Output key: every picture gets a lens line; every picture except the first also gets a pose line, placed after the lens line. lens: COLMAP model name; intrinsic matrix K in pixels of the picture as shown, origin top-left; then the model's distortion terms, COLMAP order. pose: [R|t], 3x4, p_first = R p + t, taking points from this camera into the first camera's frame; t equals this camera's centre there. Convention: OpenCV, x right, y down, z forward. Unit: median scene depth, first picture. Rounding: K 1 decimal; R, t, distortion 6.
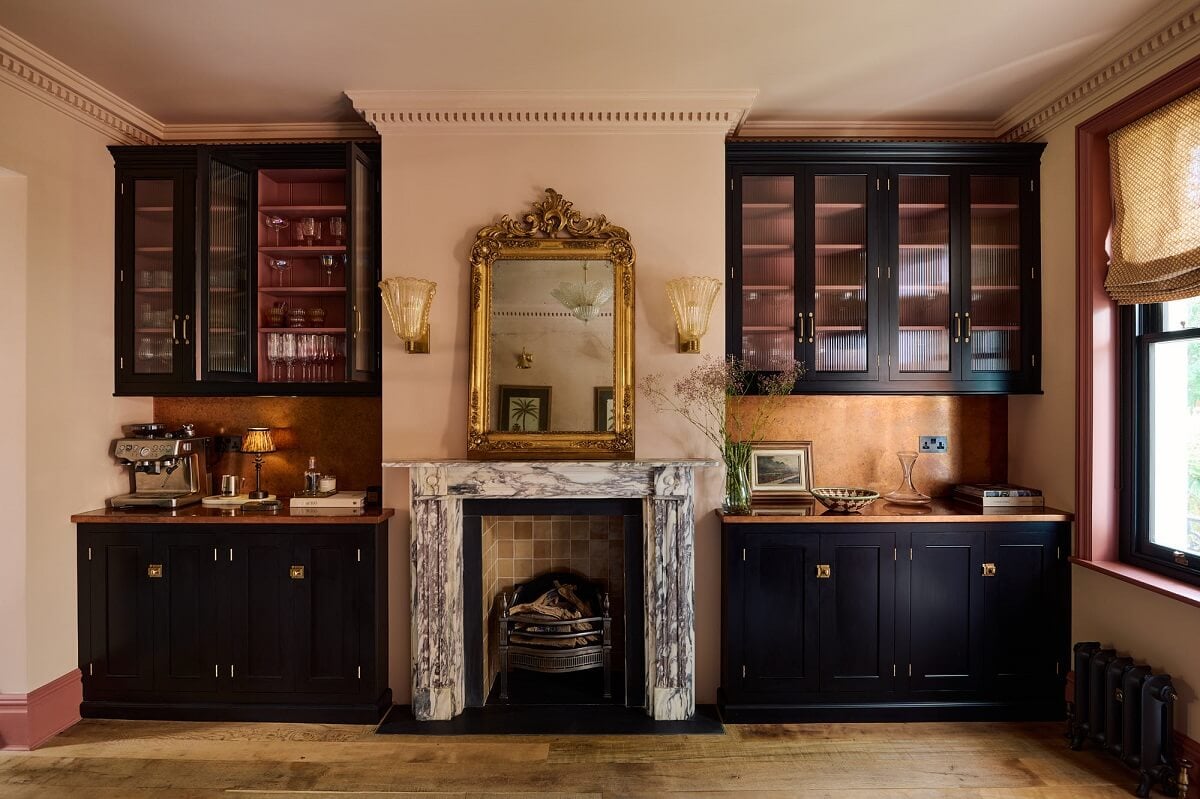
lens RADIAL K [[591.1, 0, 604.3], [0, 591.1, 399.6], [0, 0, 1]] dist [-0.030382, -0.000088]
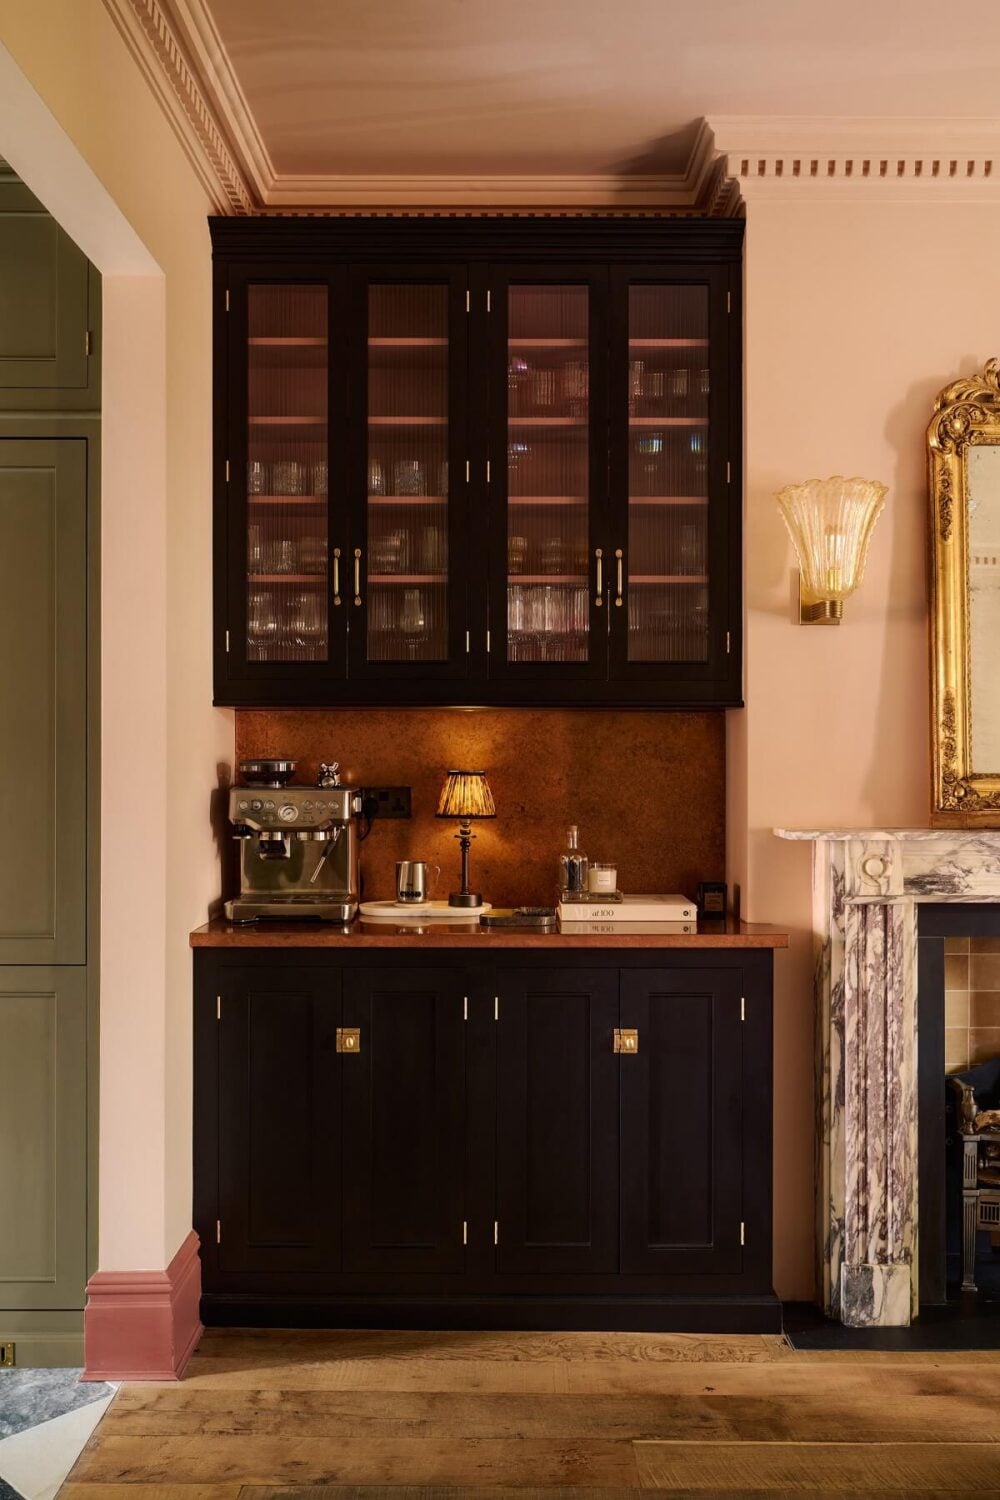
lens RADIAL K [[1244.6, 0, 497.8], [0, 1244.6, 759.5], [0, 0, 1]] dist [-0.019593, -0.002756]
pose [[0.999802, 0.004004, -0.019501, -0.590183], [-0.003902, 0.999979, 0.005235, 0.036513], [0.019522, -0.005158, 0.999796, -0.104419]]
